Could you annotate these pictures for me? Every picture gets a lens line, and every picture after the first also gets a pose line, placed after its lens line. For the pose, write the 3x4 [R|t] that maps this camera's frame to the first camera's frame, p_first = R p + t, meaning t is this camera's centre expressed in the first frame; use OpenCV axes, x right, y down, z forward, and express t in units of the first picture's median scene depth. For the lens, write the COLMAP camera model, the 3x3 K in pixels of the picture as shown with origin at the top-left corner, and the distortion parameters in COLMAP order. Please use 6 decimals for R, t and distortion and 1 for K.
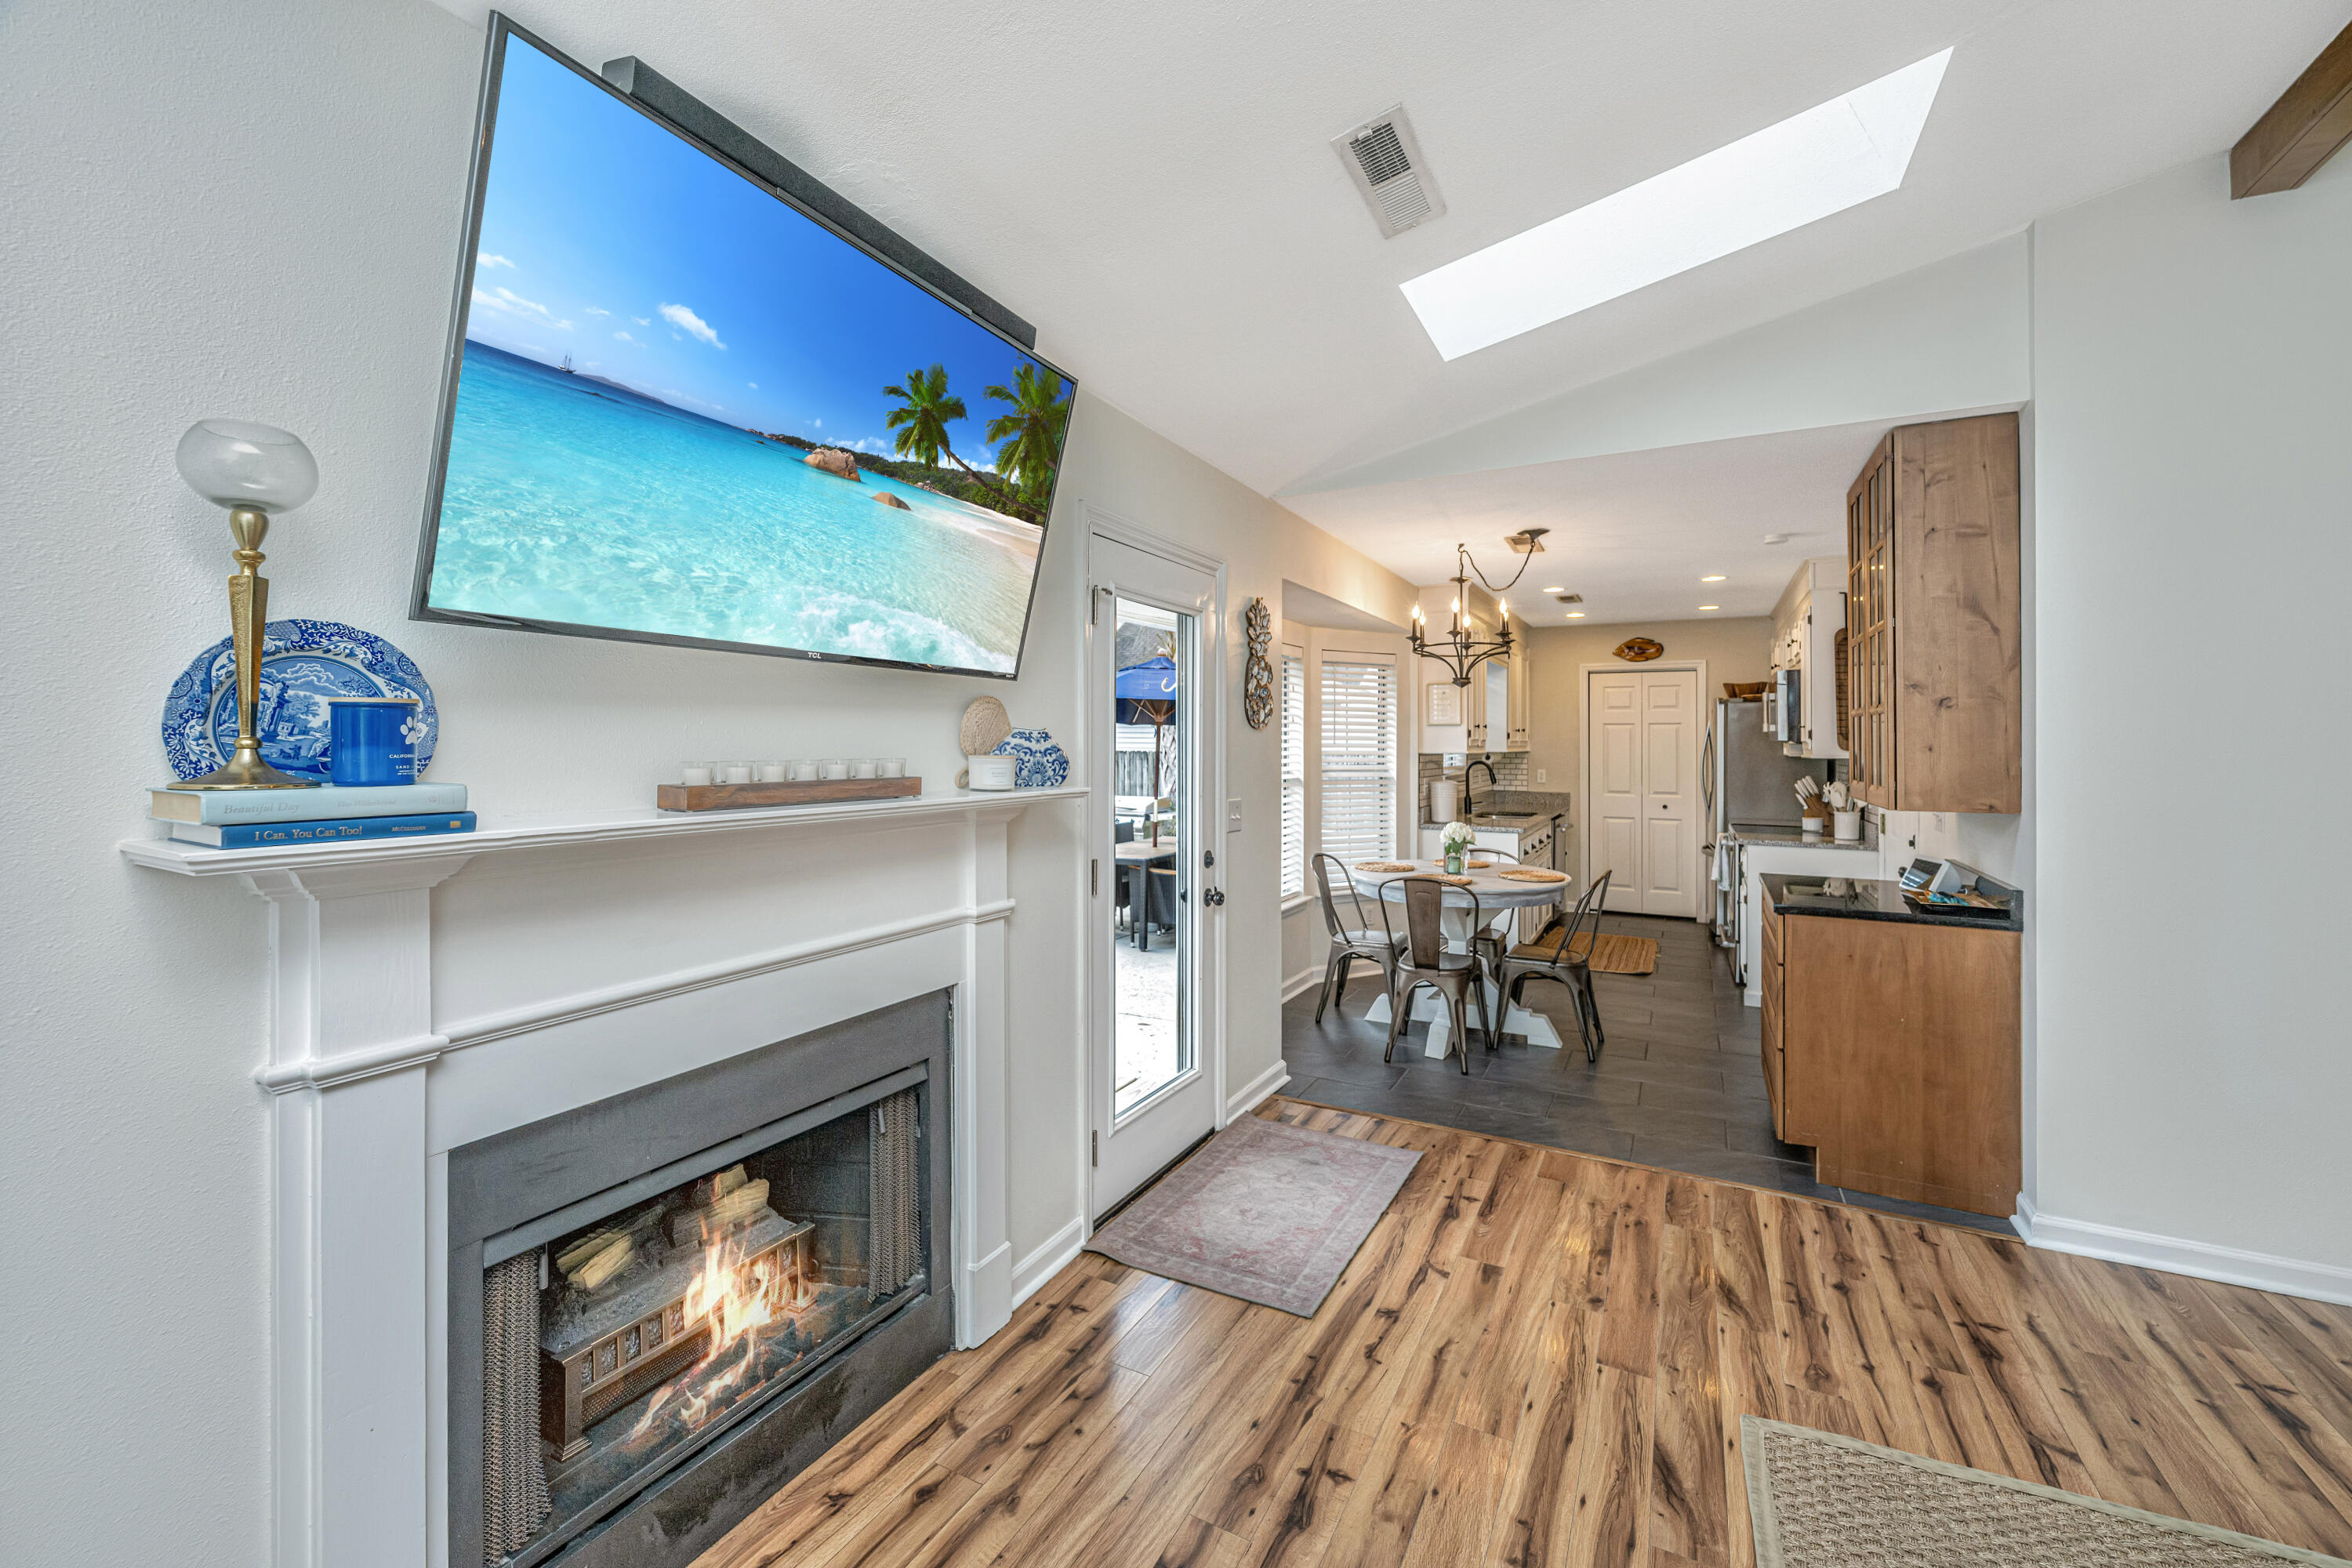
lens RADIAL K [[948.8, 0, 1187.3], [0, 948.8, 746.0], [0, 0, 1]] dist [-0.002446, -0.000286]
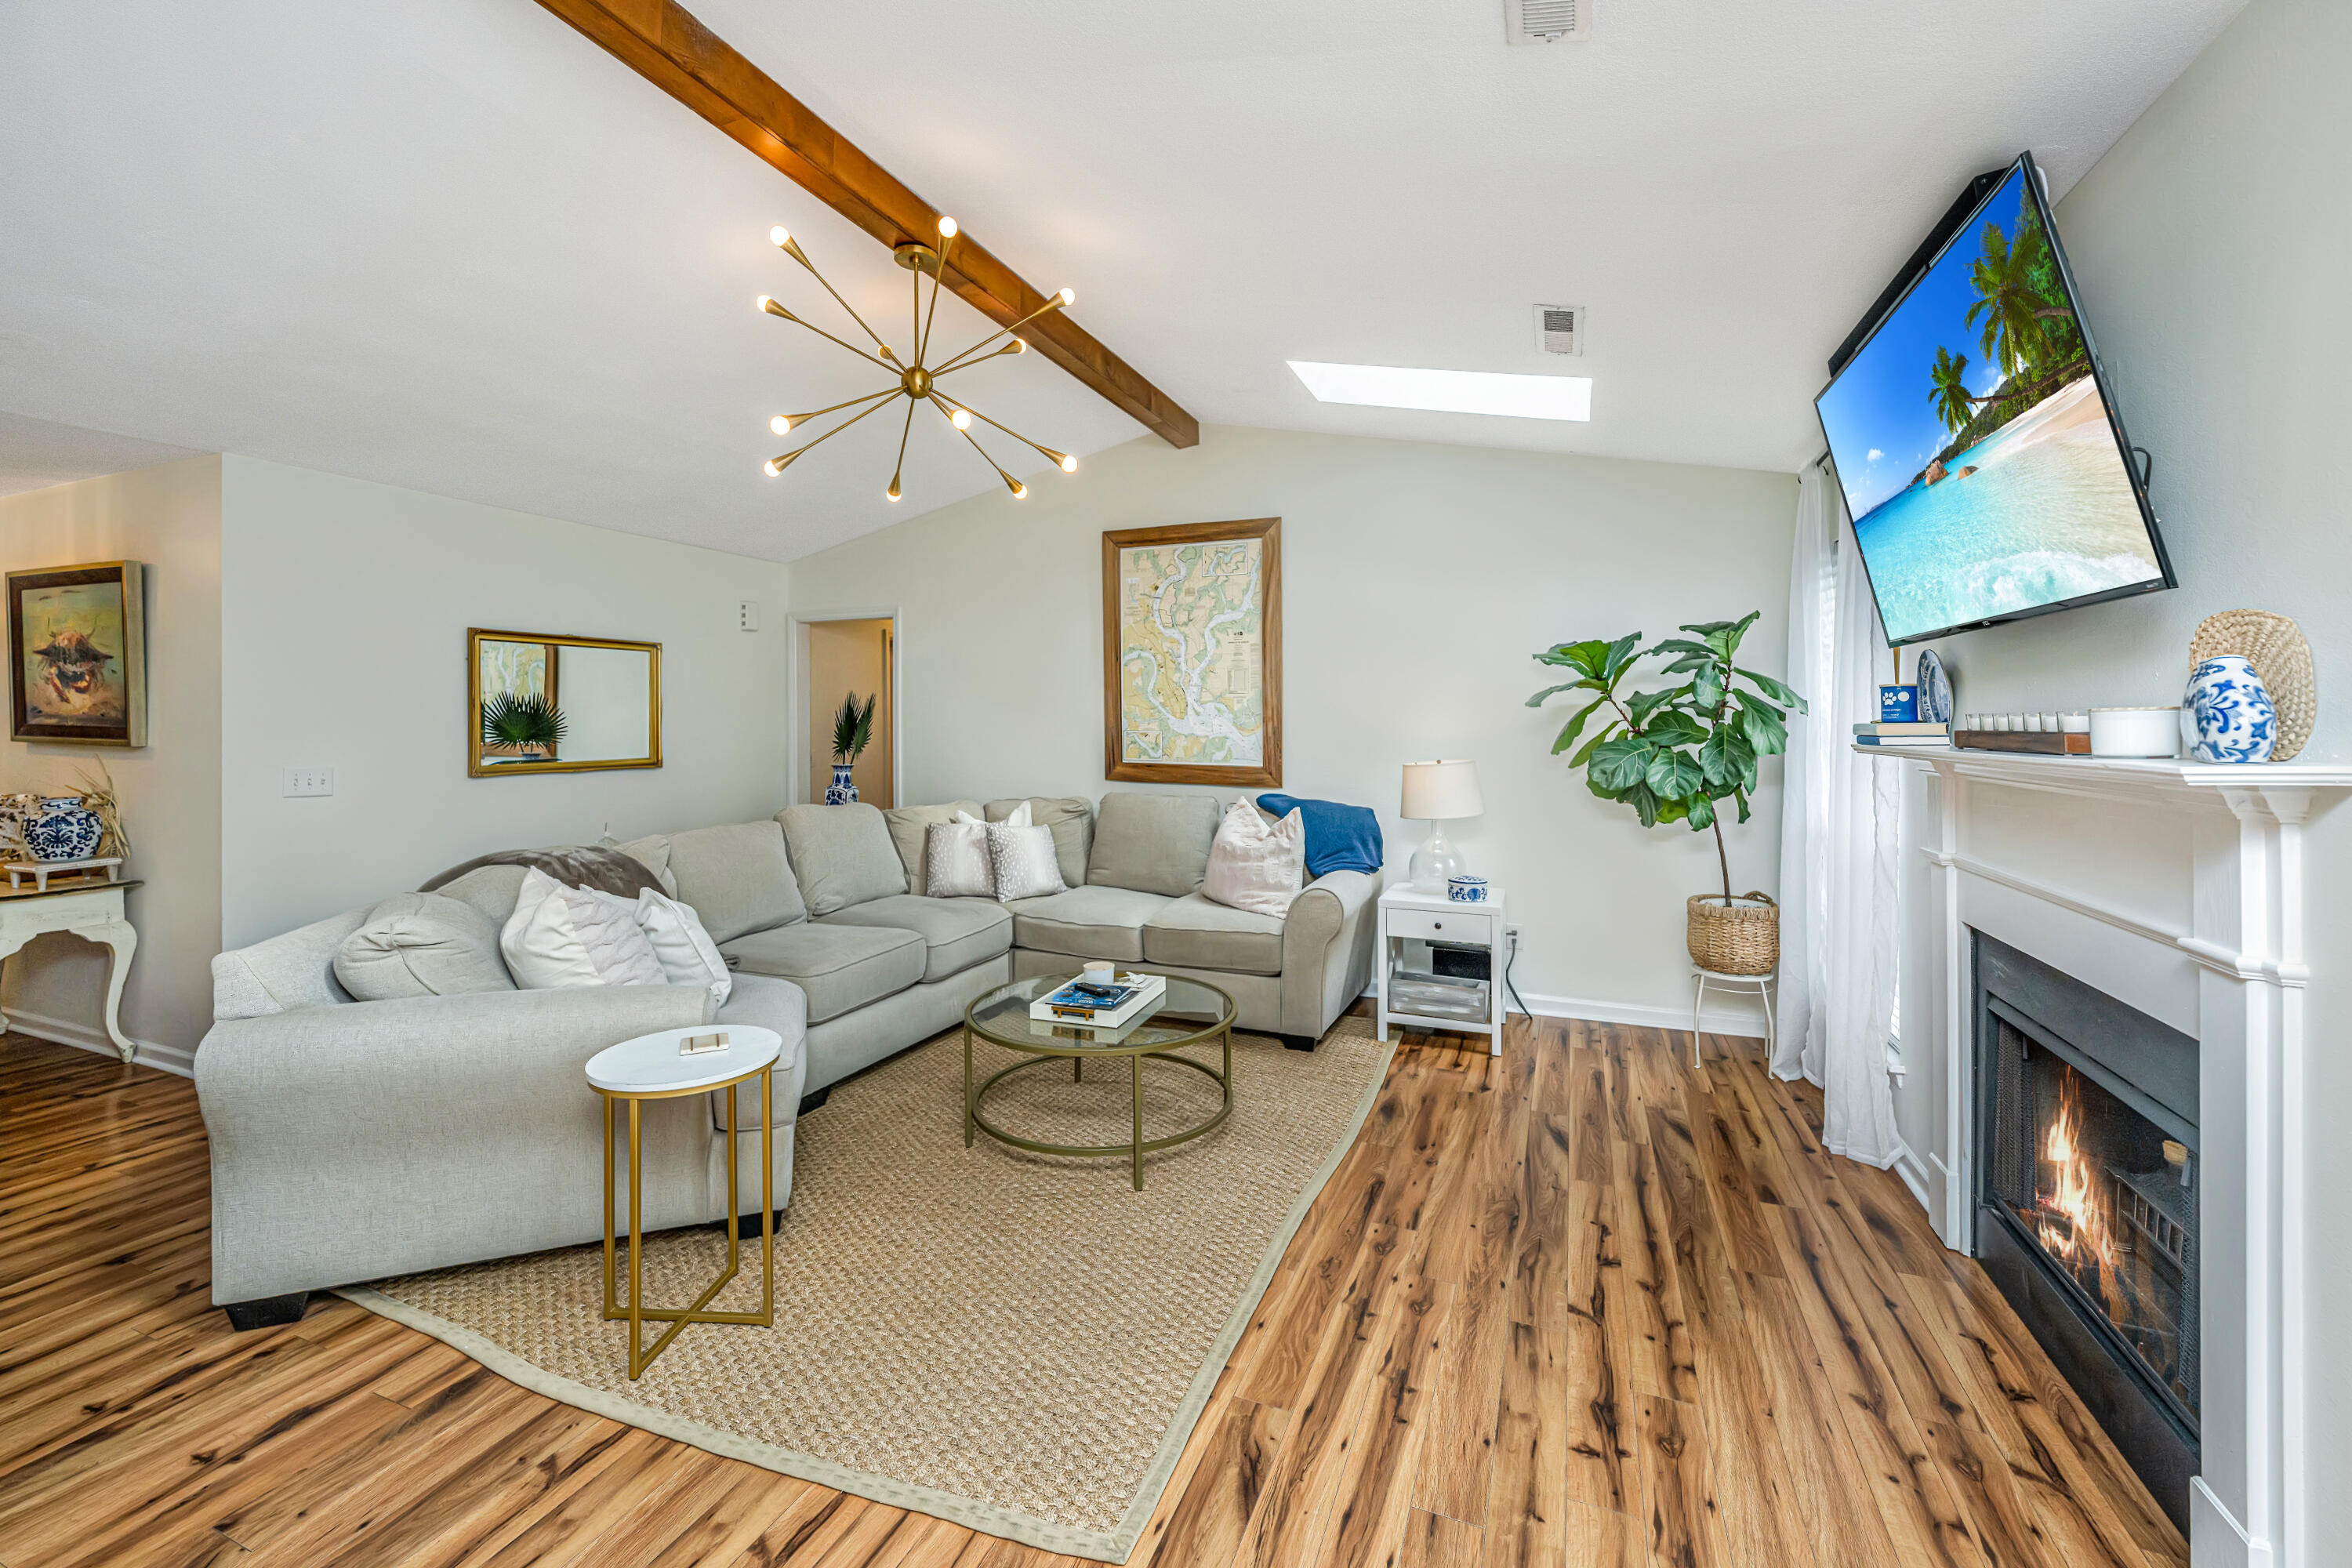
lens RADIAL K [[948.8, 0, 1182.9], [0, 948.8, 720.5], [0, 0, 1]] dist [-0.002446, -0.000286]
pose [[-0.995311, -0.001601, -0.096708, 0.656343], [-0.001802, 0.999996, 0.001983, 0.022283], [0.096705, 0.002148, -0.995311, 1.896219]]
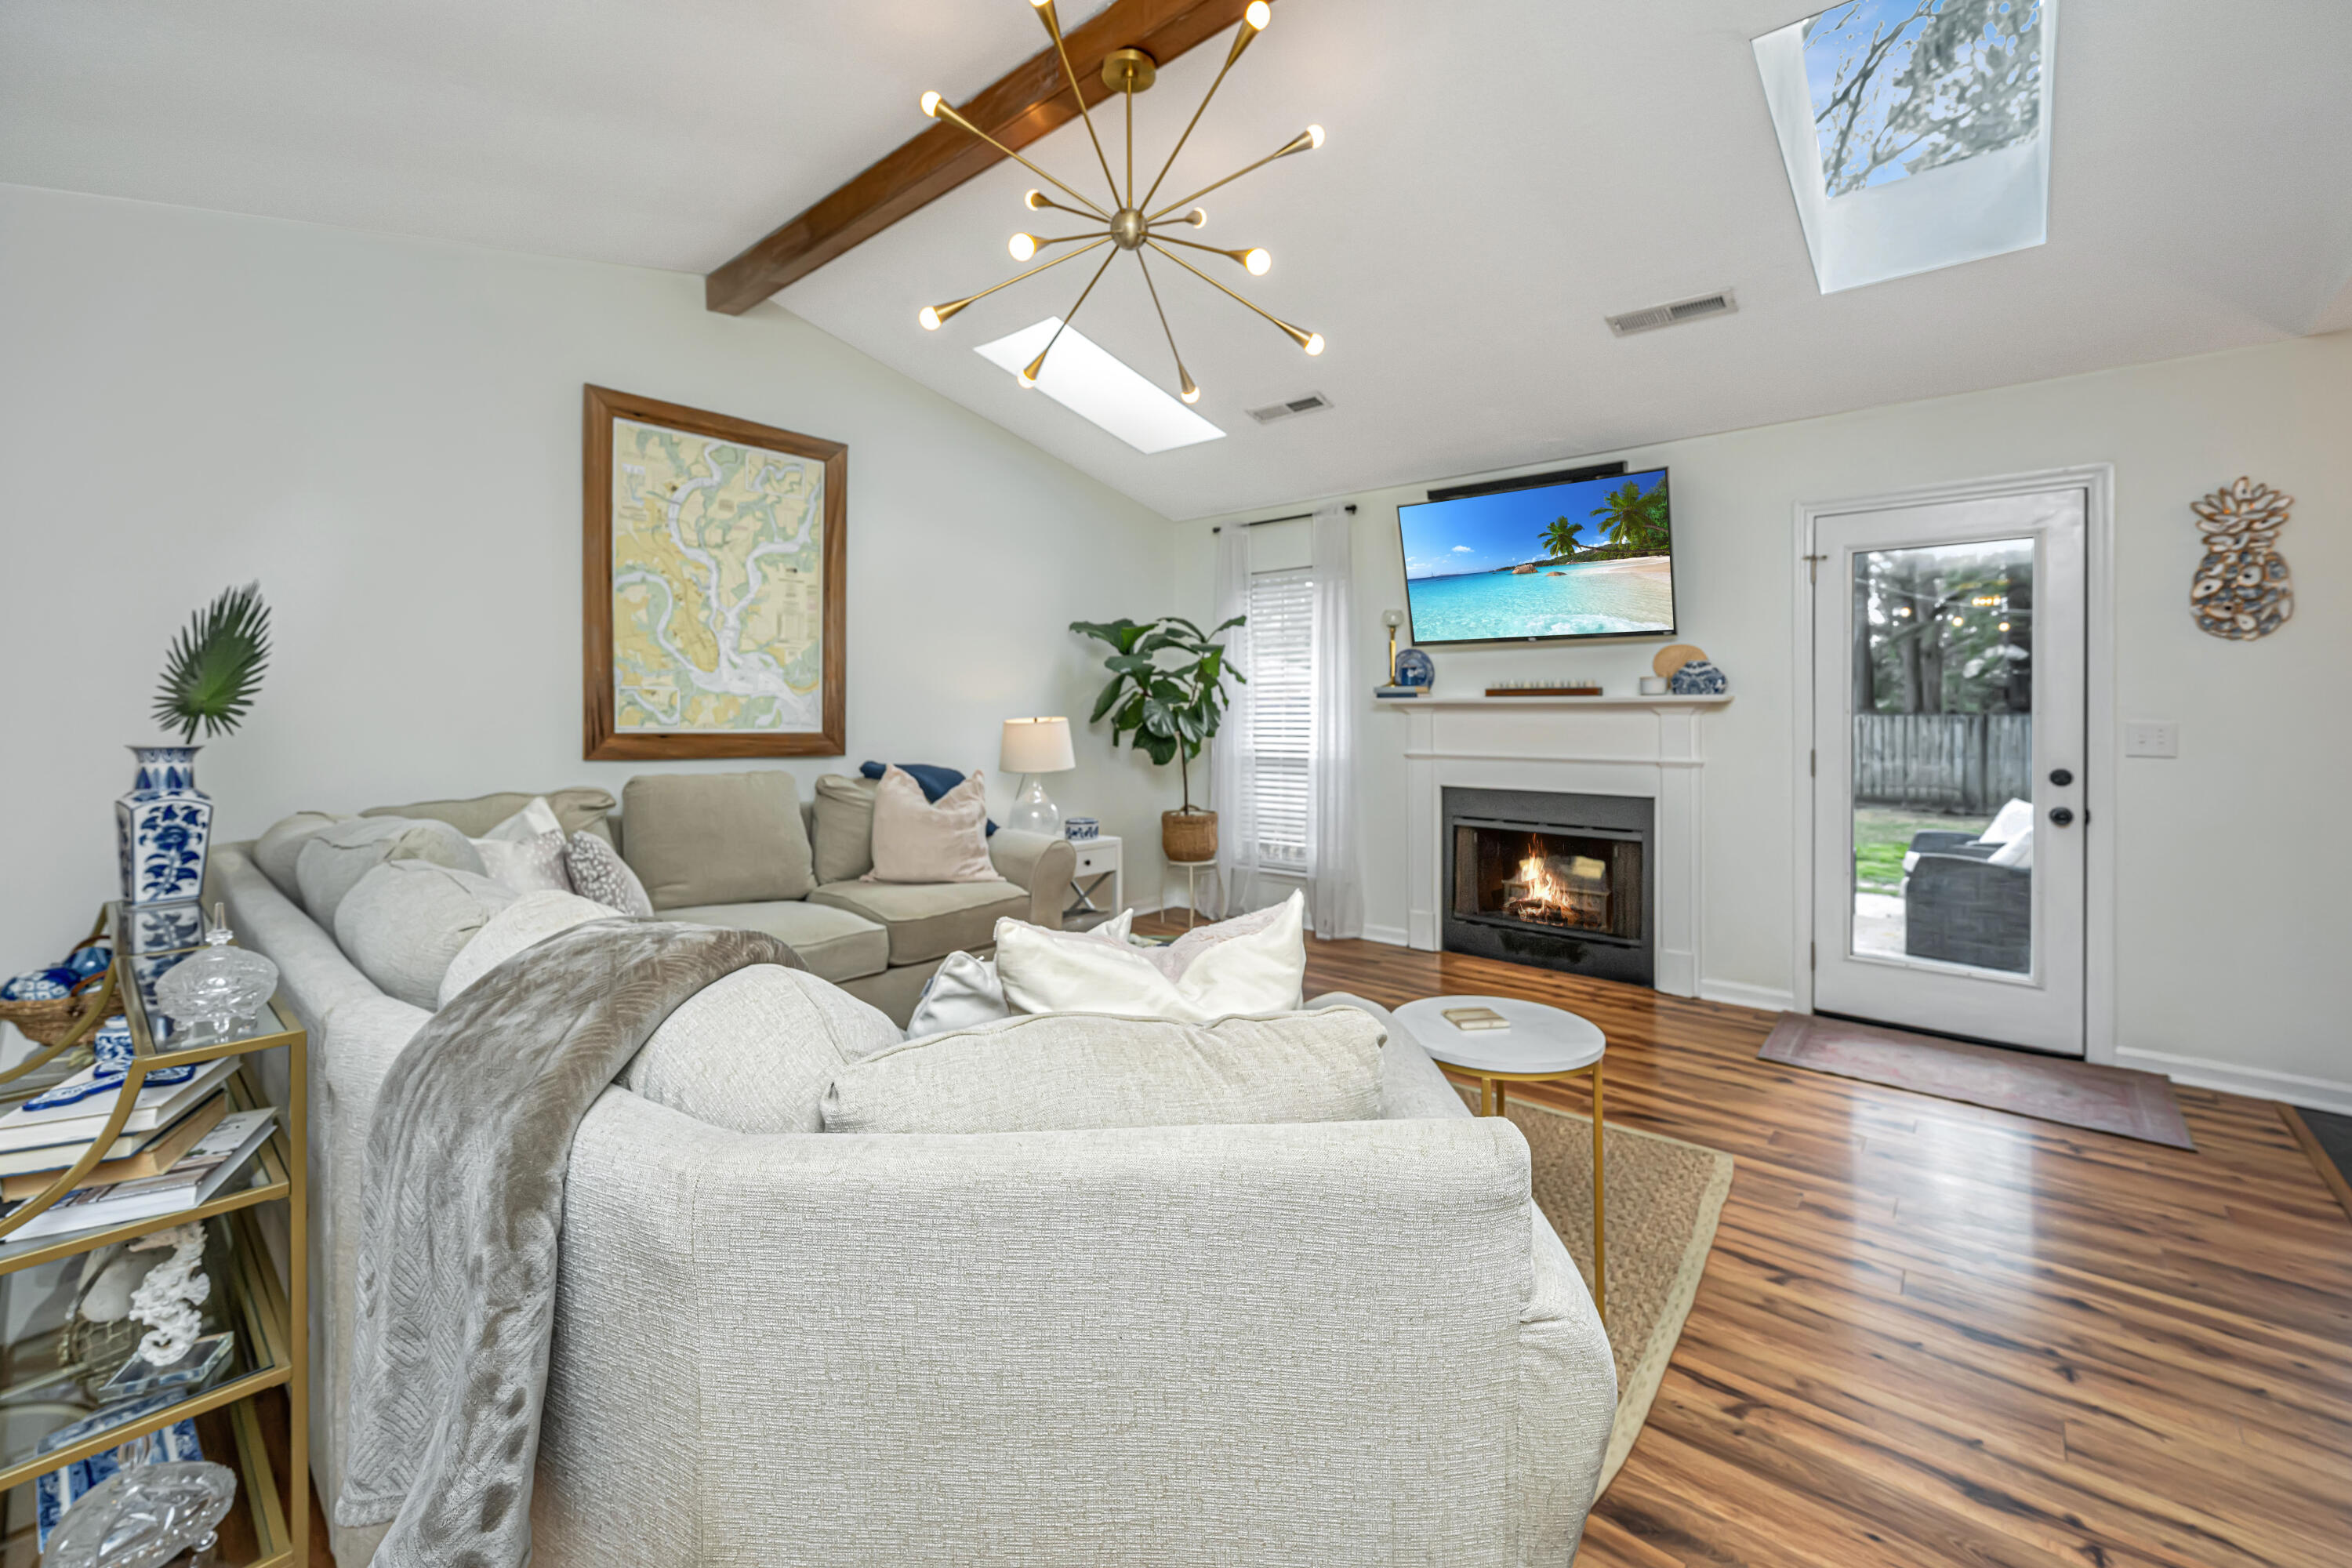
lens RADIAL K [[948.8, 0, 1184.8], [0, 948.8, 694.8], [0, 0, 1]] dist [-0.002446, -0.000286]
pose [[-0.226468, -0.020479, -0.973803, 2.200441], [-0.008096, 0.999784, -0.019142, 0.106064], [0.973985, 0.003549, -0.226585, 0.590899]]
